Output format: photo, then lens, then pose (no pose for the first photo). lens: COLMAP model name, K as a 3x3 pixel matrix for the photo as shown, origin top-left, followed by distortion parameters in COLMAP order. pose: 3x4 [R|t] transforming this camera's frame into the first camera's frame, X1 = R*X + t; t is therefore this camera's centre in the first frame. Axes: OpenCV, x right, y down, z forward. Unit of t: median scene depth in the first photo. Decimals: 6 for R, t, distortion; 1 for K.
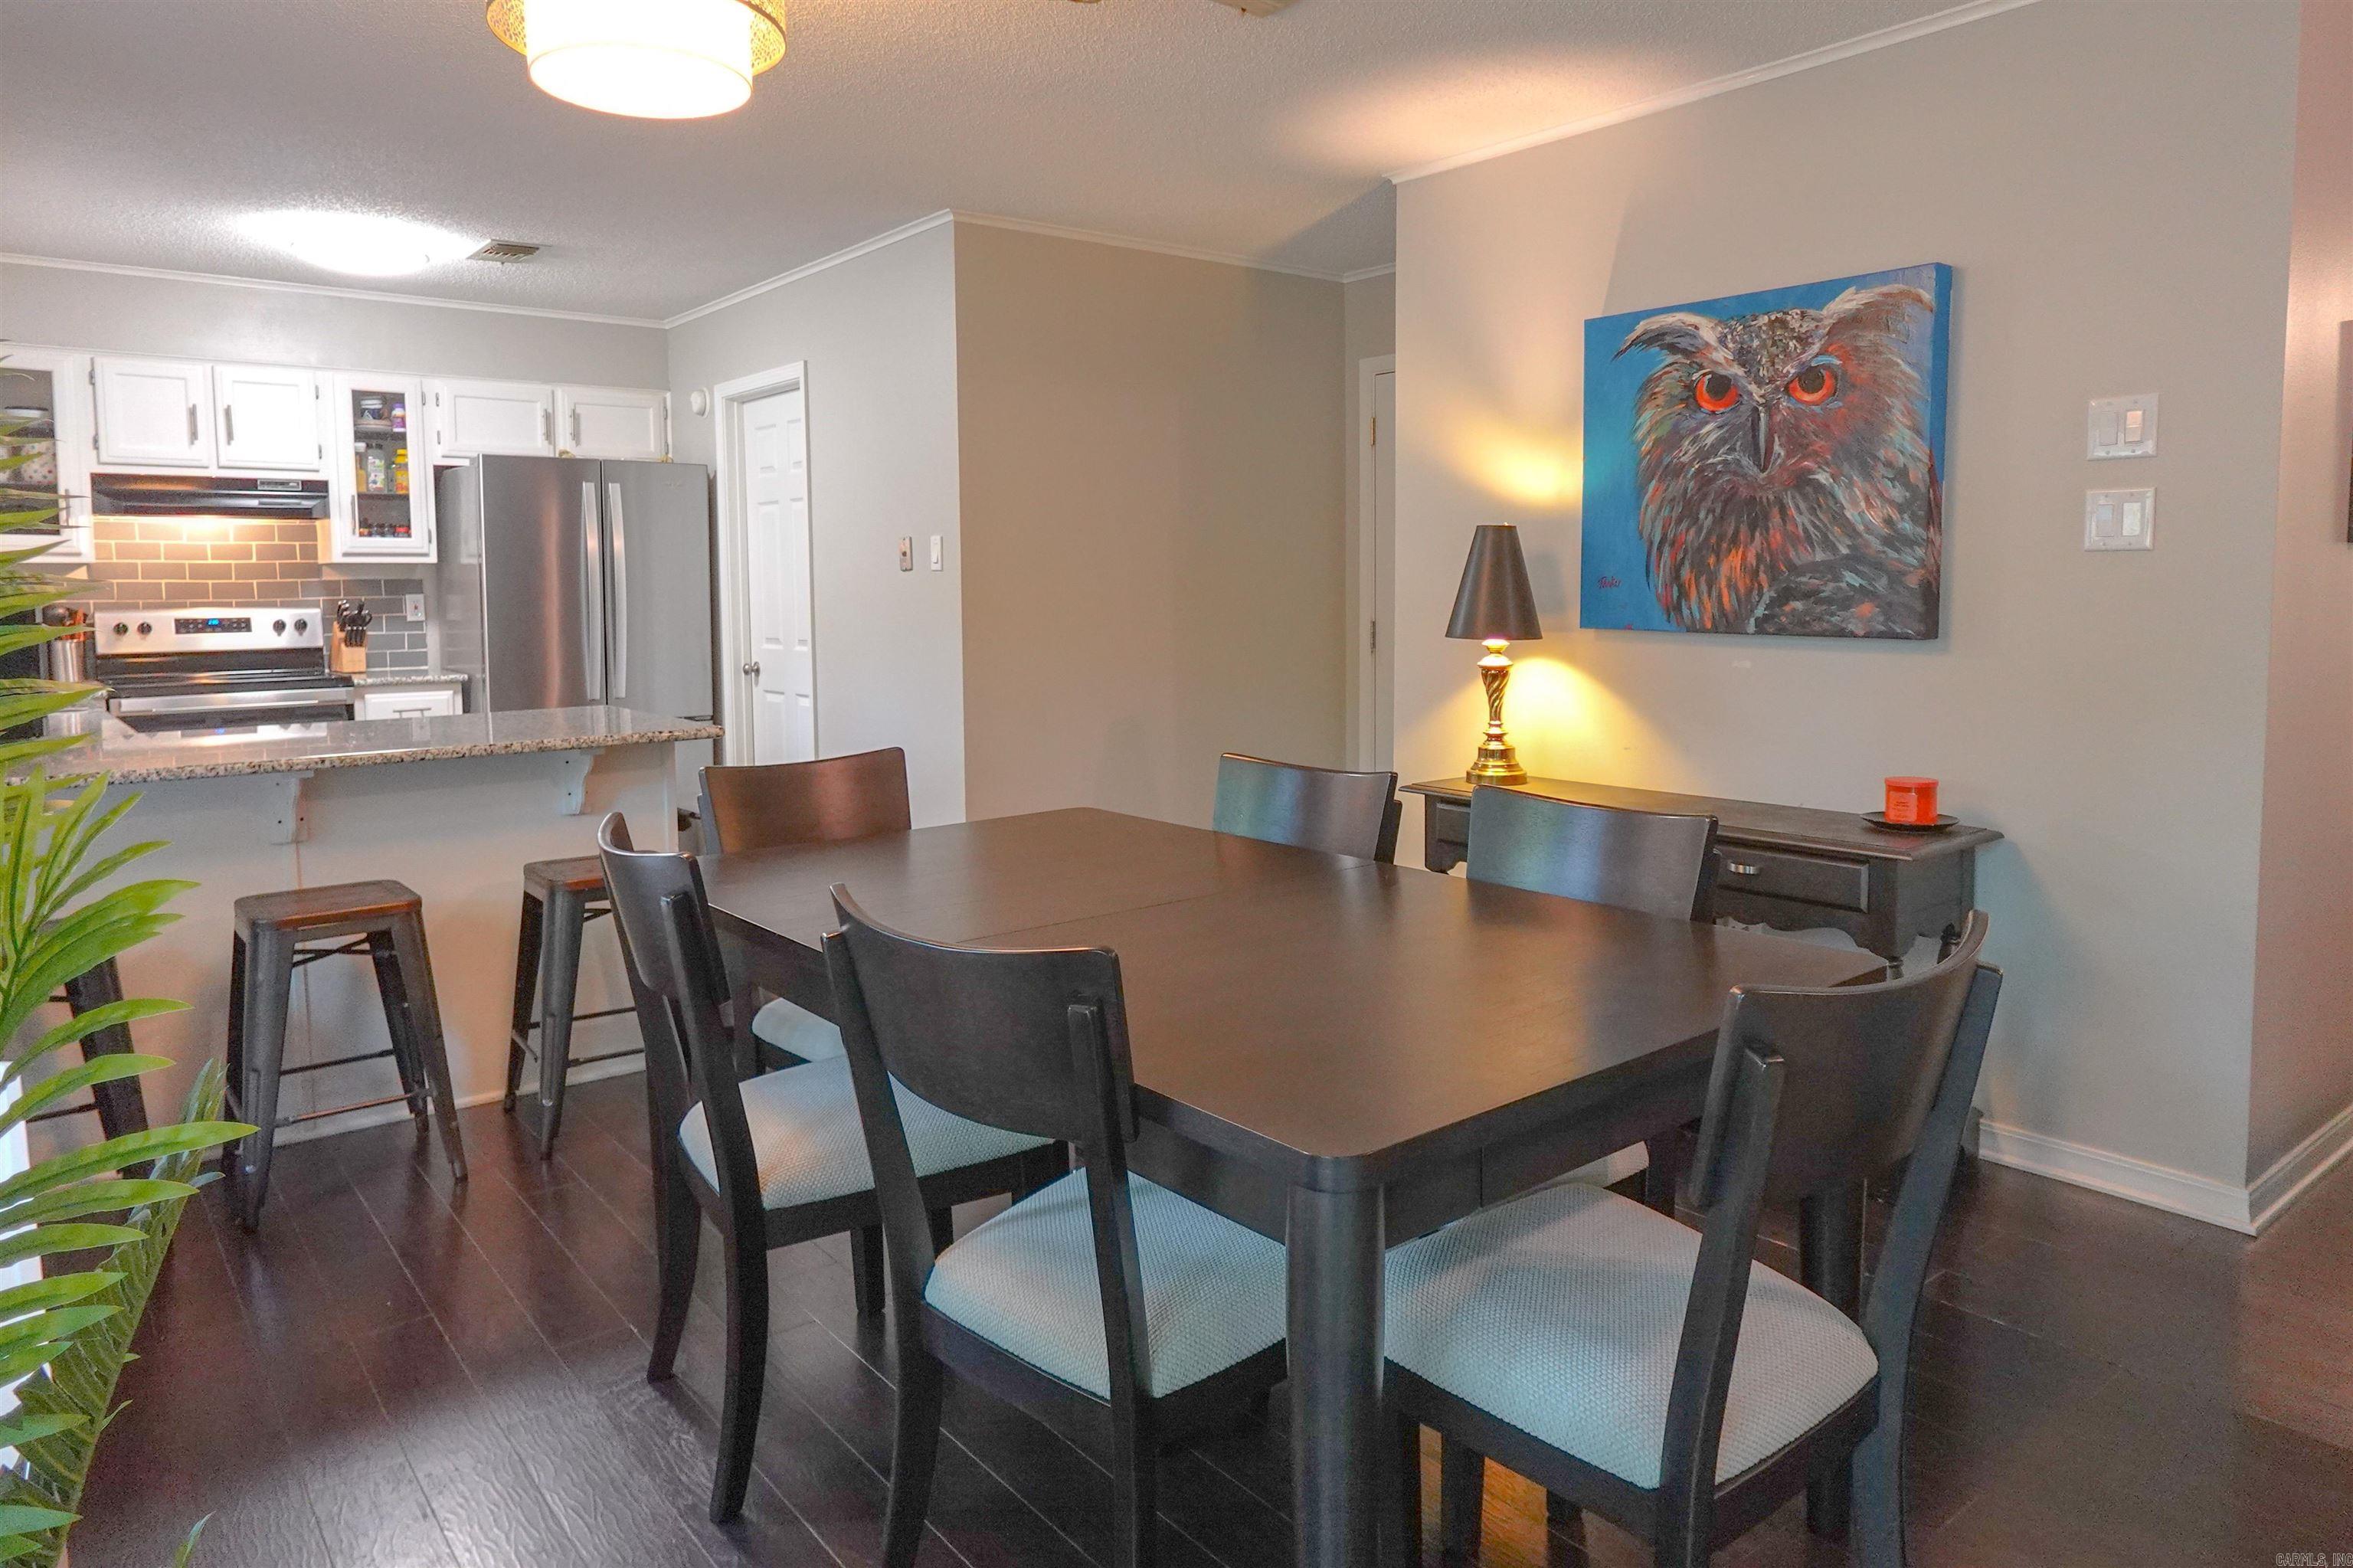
lens RADIAL K [[1510.8, 0, 1189.5], [0, 1510.8, 687.9], [0, 0, 1]] dist [-0.004230, 0.006744]
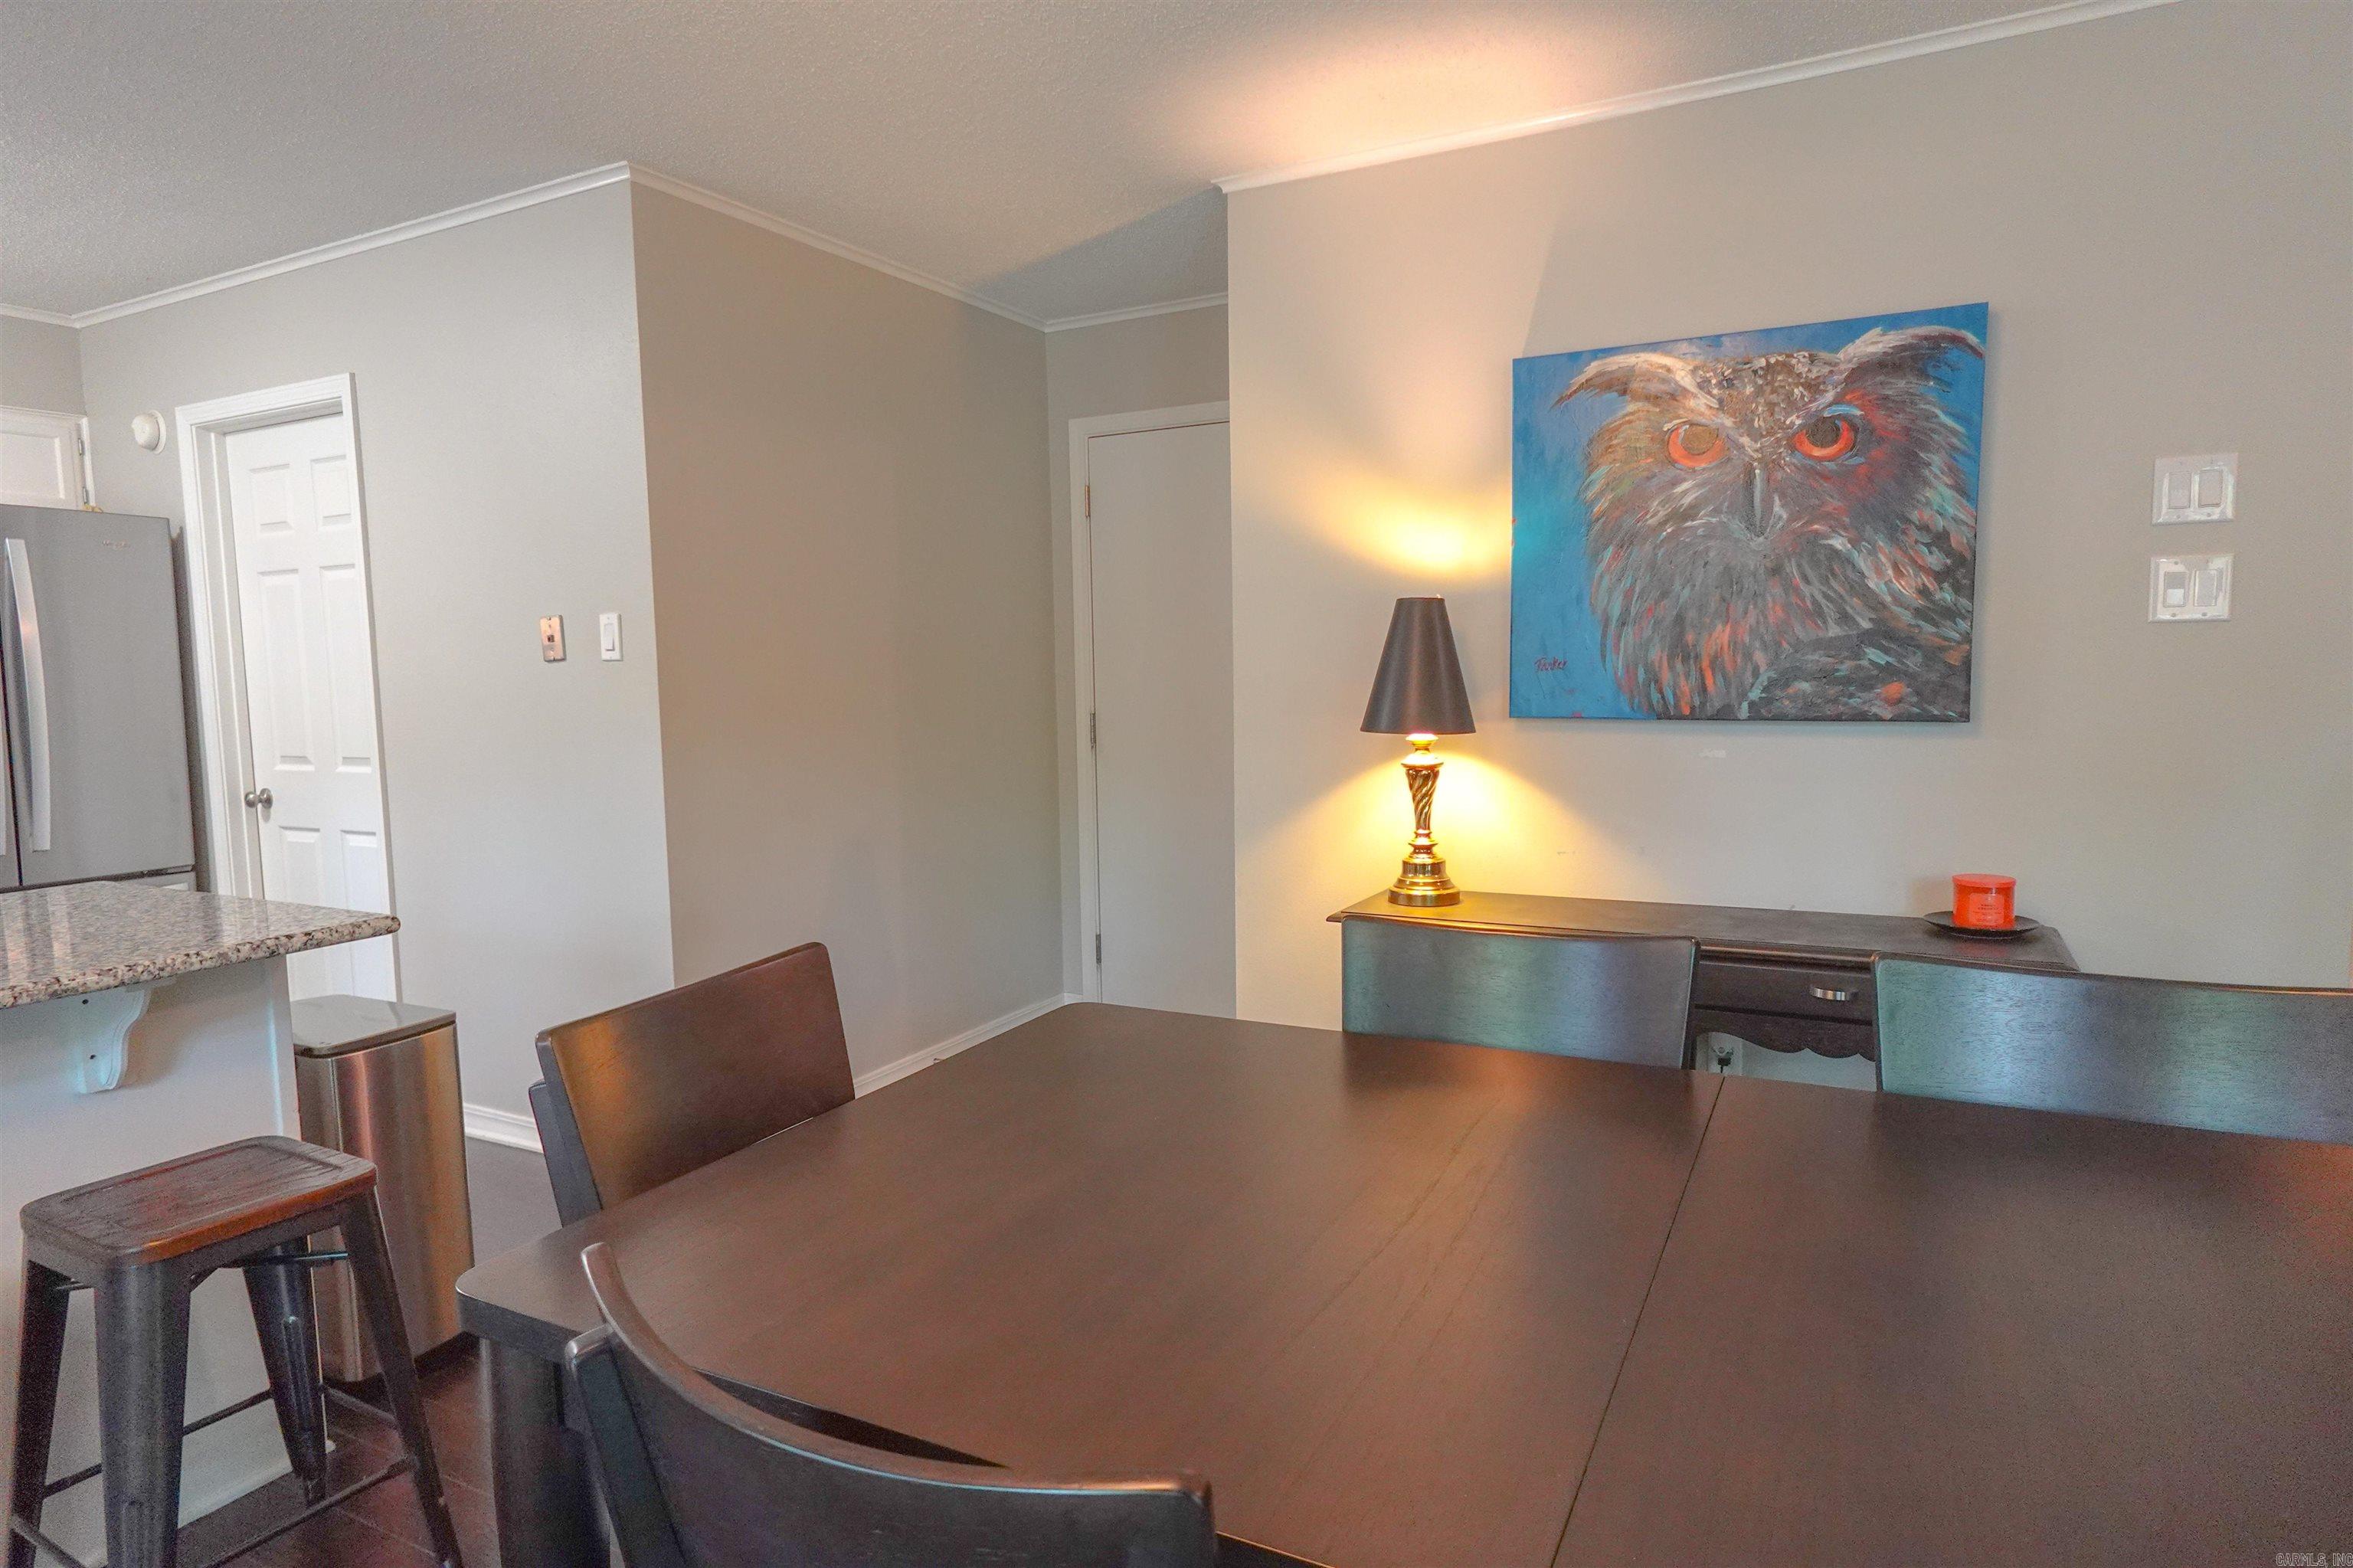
lens RADIAL K [[1340.0, 0, 1164.3], [0, 1340.0, 782.5], [0, 0, 1]] dist [-0.001947, 0.004945]
pose [[0.919318, -0.044892, 0.390946, -0.237029], [0.040270, 0.998988, 0.020018, -0.026948], [-0.391449, -0.002659, 0.920196, 0.386765]]
